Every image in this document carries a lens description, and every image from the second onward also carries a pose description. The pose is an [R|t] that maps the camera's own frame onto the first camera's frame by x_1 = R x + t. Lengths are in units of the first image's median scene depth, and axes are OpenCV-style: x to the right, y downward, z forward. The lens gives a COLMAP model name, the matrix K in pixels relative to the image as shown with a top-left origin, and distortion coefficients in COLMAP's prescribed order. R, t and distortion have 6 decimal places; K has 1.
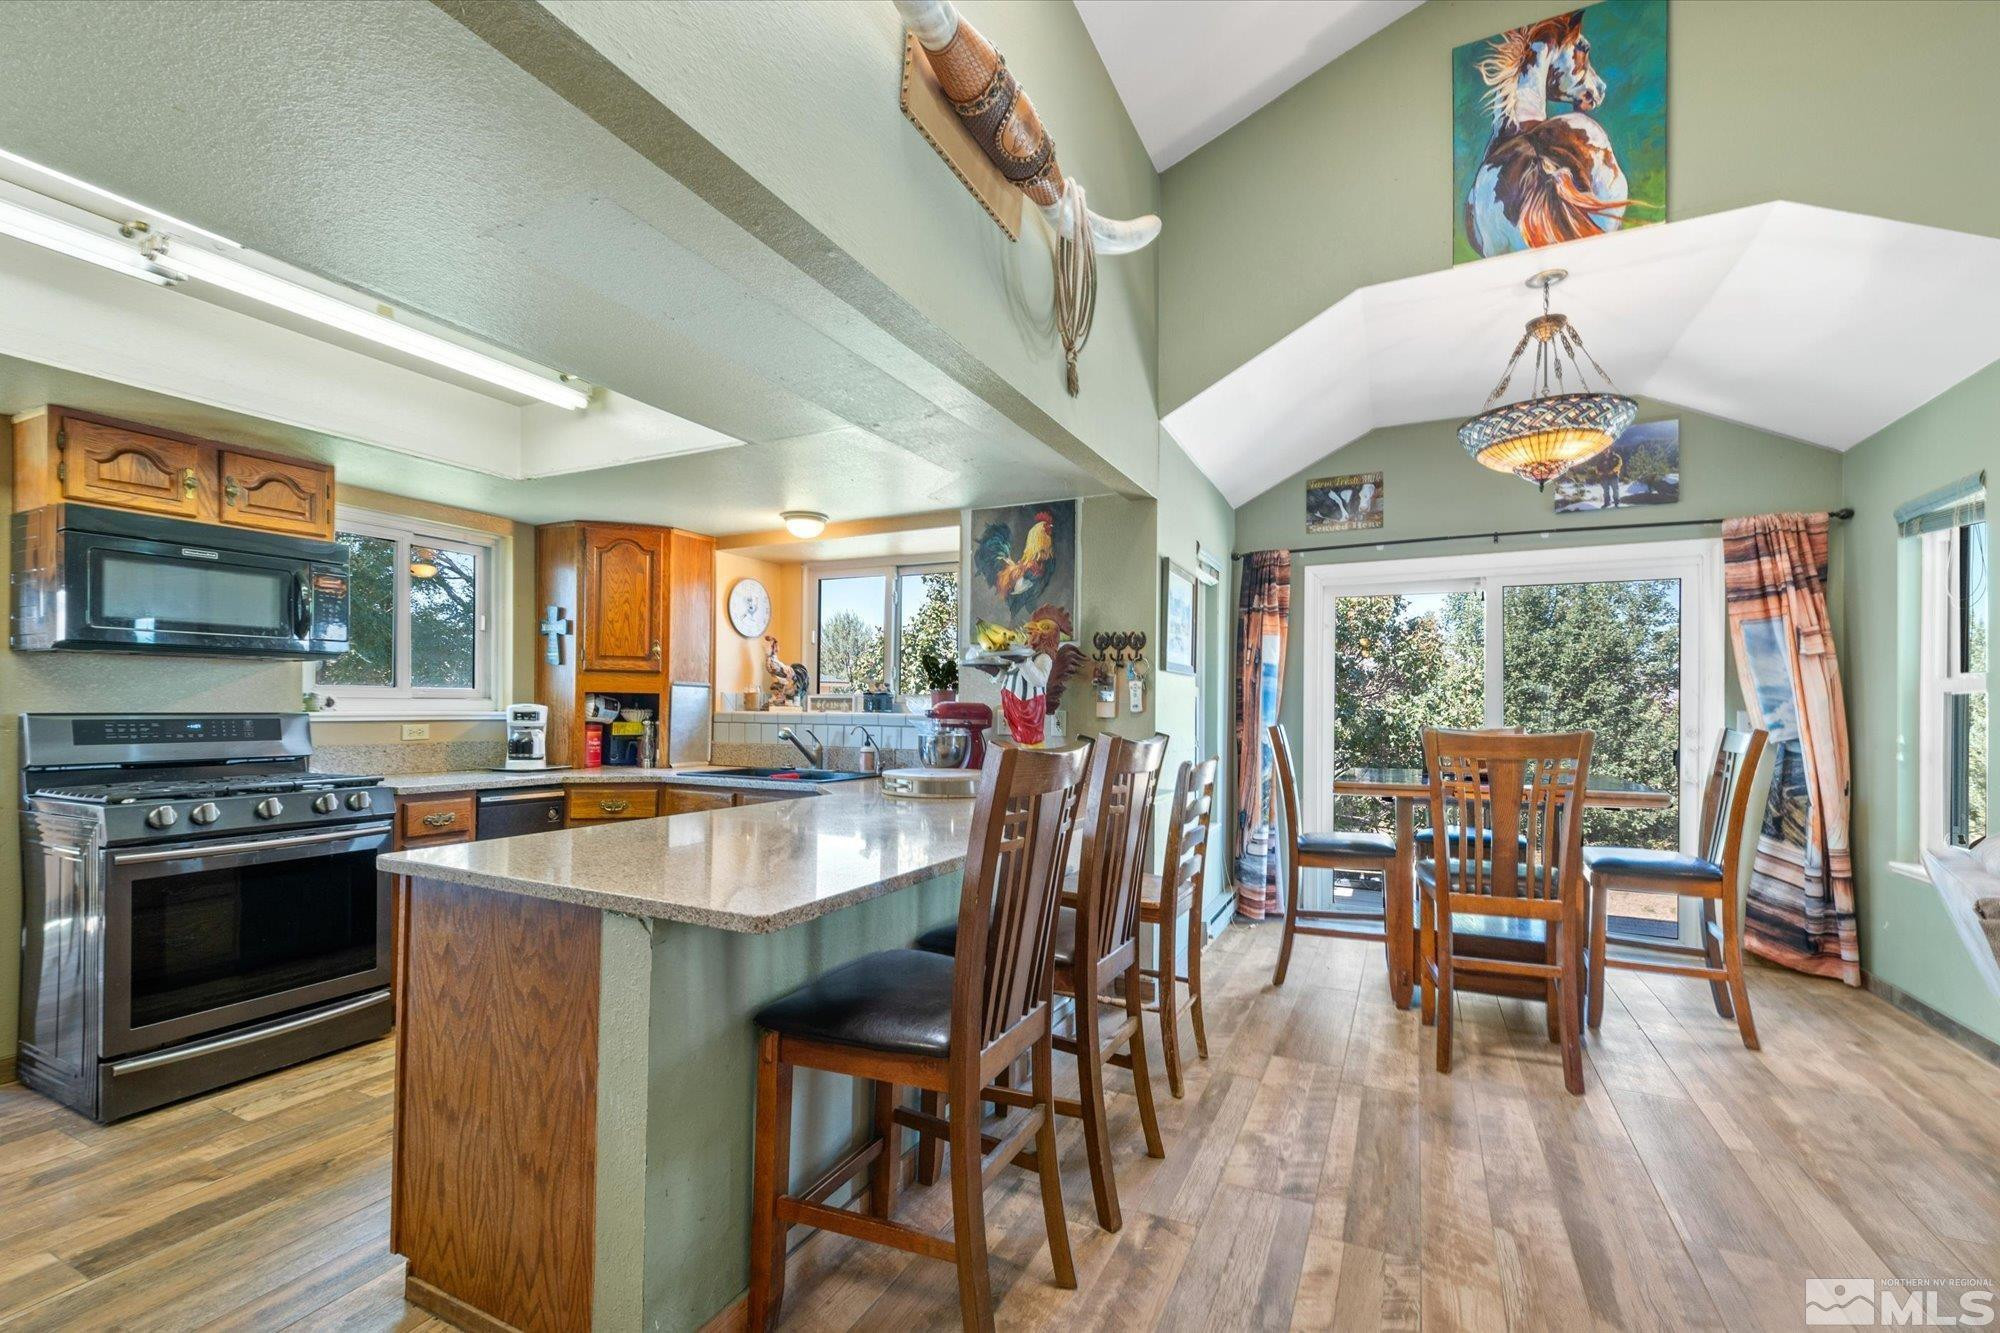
lens RADIAL K [[844.9, 0, 989.9], [0, 844.9, 708.7], [0, 0, 1]] dist [0.004639, 0.000079]
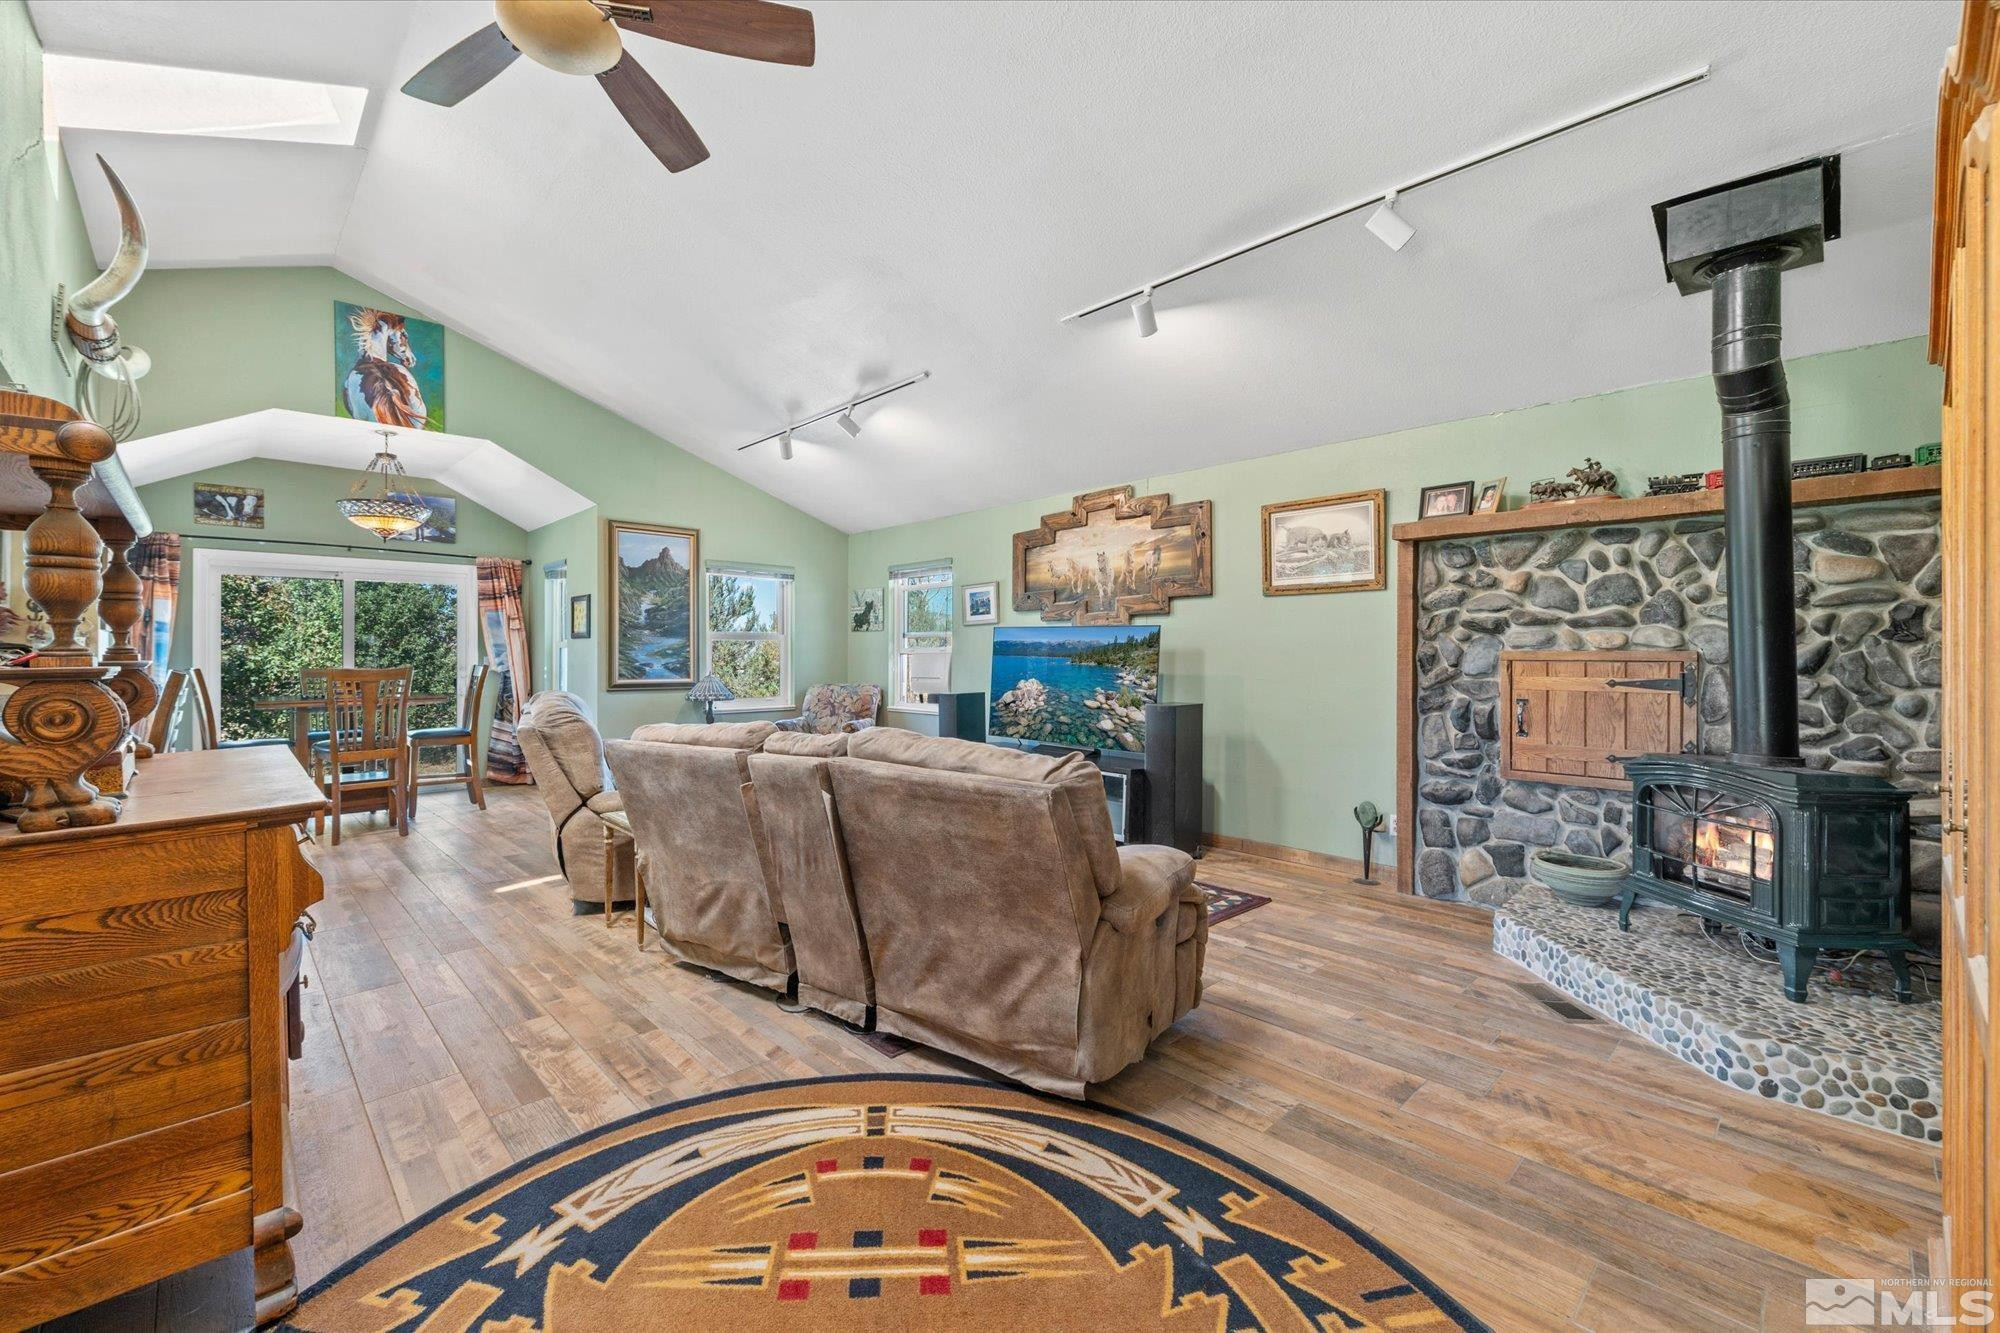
lens RADIAL K [[786.3, 0, 950.0], [0, 786.3, 652.6], [0, 0, 1]] dist [0.003655, -0.000073]
pose [[0.339630, -0.000989, 0.940559, -0.470786], [0.004513, 0.999990, -0.000578, -0.000331], [-0.940548, 0.004442, 0.339630, -0.643372]]
